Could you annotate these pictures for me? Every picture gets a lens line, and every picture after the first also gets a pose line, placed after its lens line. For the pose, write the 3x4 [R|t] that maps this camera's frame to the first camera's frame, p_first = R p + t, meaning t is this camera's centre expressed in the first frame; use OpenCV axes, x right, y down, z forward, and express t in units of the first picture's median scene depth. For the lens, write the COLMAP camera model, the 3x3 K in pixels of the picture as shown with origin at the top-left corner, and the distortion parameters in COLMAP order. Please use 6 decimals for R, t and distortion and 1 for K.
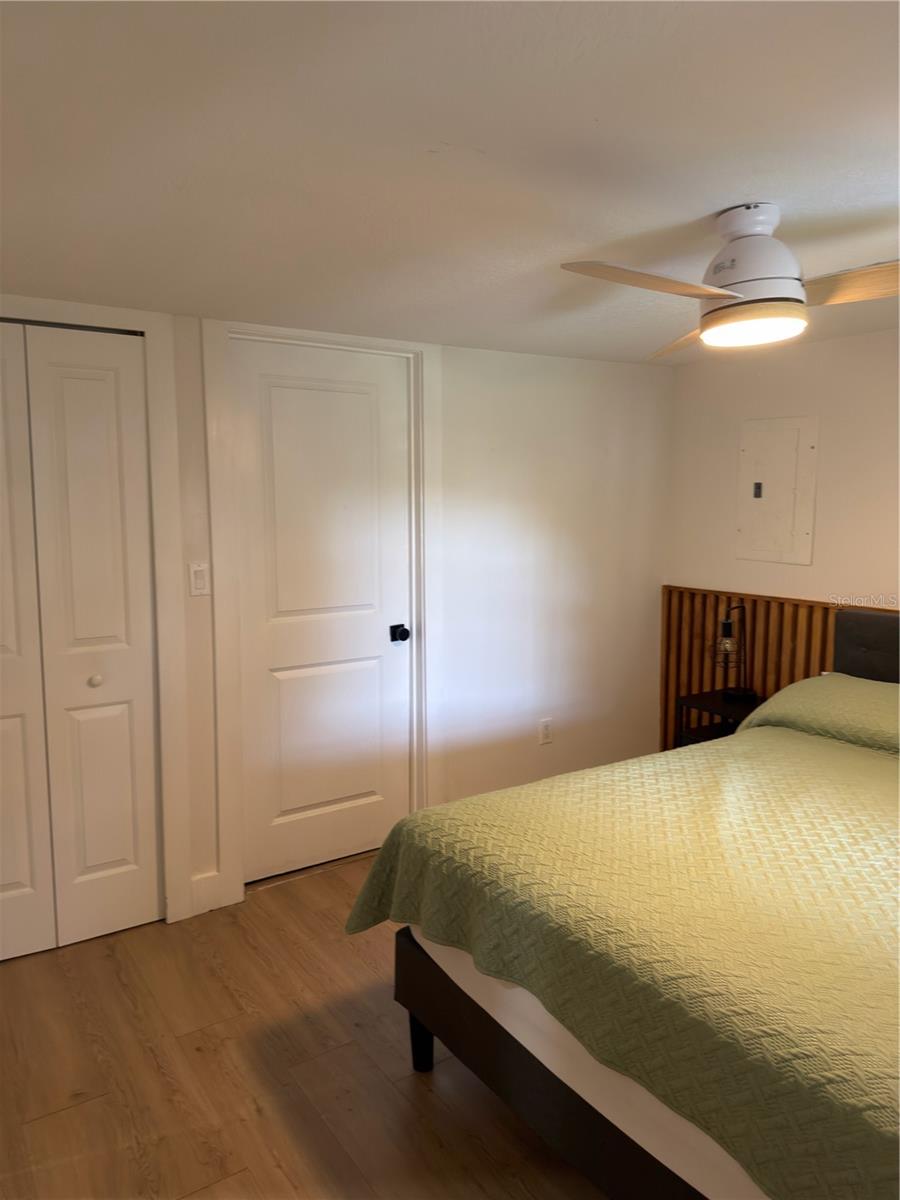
lens RADIAL K [[837.8, 0, 450.7], [0, 837.8, 601.9], [0, 0, 1]] dist [0.084768, -0.131295]
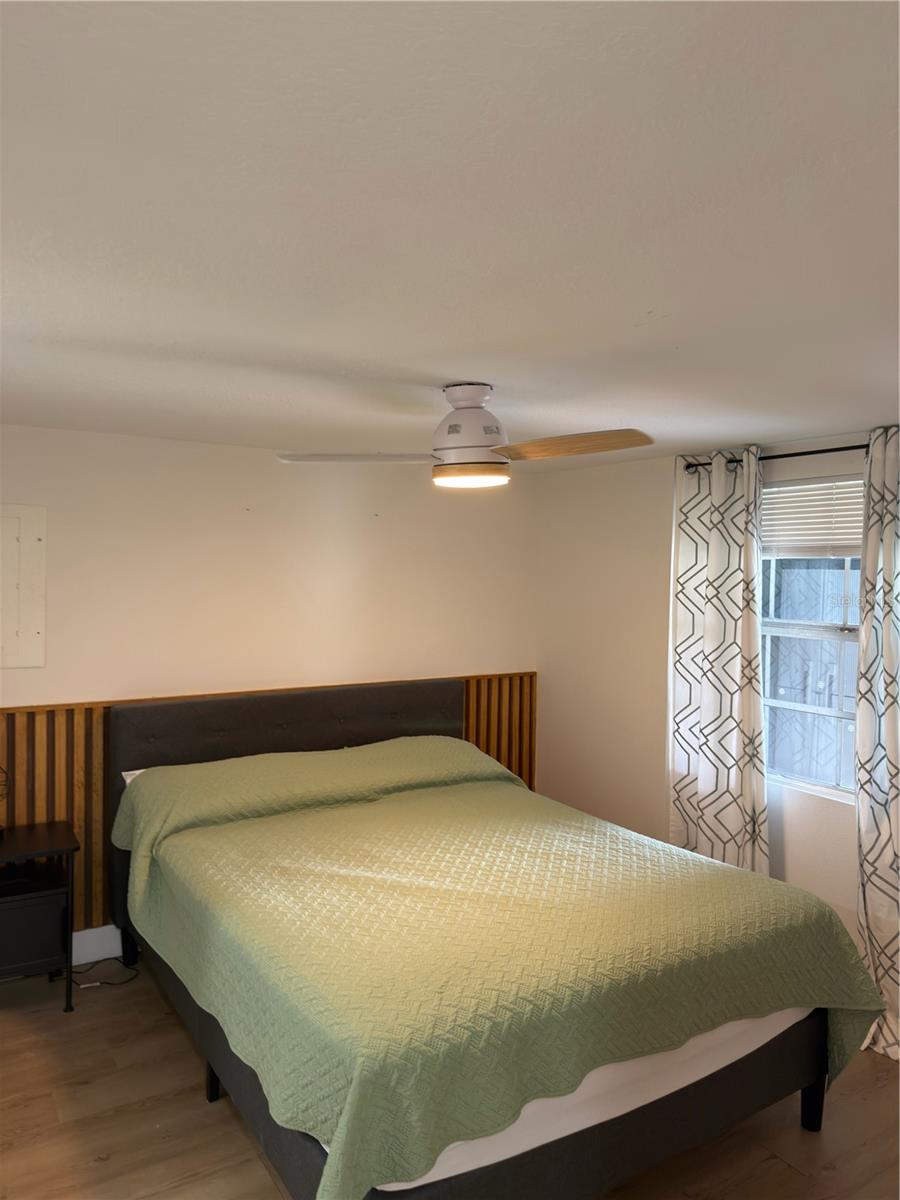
lens RADIAL K [[837.8, 0, 450.7], [0, 837.8, 601.9], [0, 0, 1]] dist [0.084768, -0.131295]
pose [[0.031636, -0.033655, 0.998933, -0.742950], [0.109418, 0.993543, 0.030009, -0.144302], [-0.993492, 0.108352, 0.035114, 0.816727]]
